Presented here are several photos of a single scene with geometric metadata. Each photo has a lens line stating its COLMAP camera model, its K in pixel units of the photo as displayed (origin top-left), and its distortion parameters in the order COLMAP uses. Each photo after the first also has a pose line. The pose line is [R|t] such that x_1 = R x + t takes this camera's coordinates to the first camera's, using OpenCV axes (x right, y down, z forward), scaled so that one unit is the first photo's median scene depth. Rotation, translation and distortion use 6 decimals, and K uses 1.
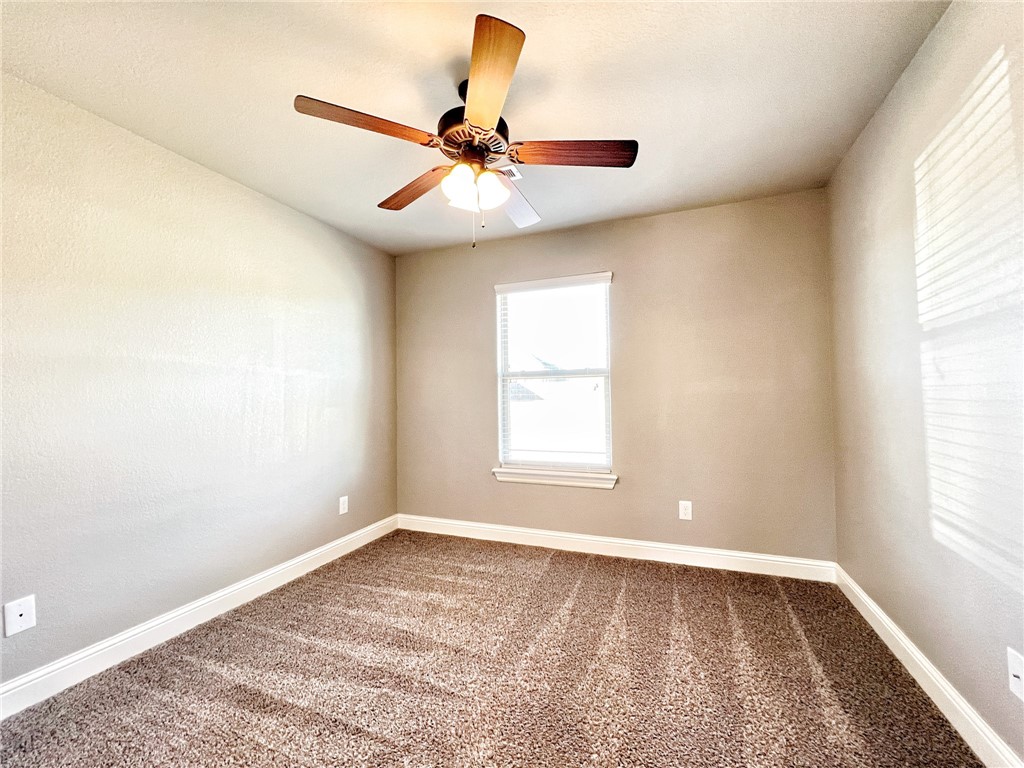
lens RADIAL K [[410.7, 0, 511.4], [0, 410.7, 387.0], [0, 0, 1]] dist [-0.003962, 0.001245]
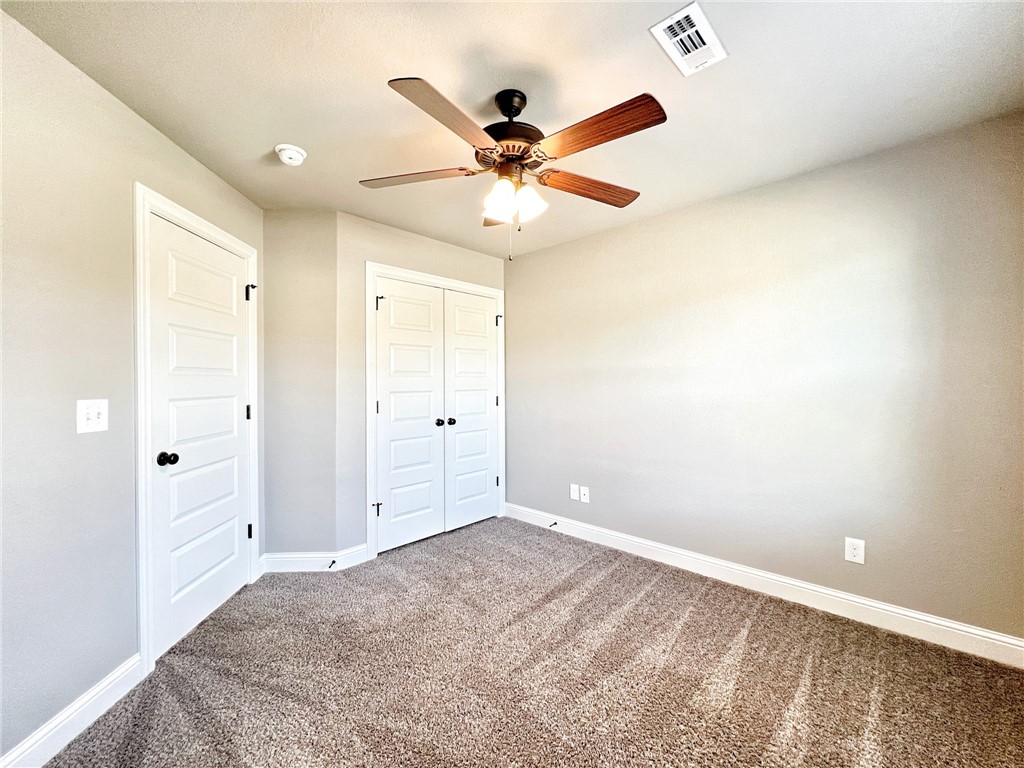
lens RADIAL K [[410.7, 0, 516.7], [0, 410.7, 384.1], [0, 0, 1]] dist [-0.003962, 0.001245]
pose [[-0.354944, 0.012344, -0.934806, 0.578120], [0.030284, 0.999540, 0.001700, -0.017676], [0.934397, -0.027707, -0.355155, 0.926354]]
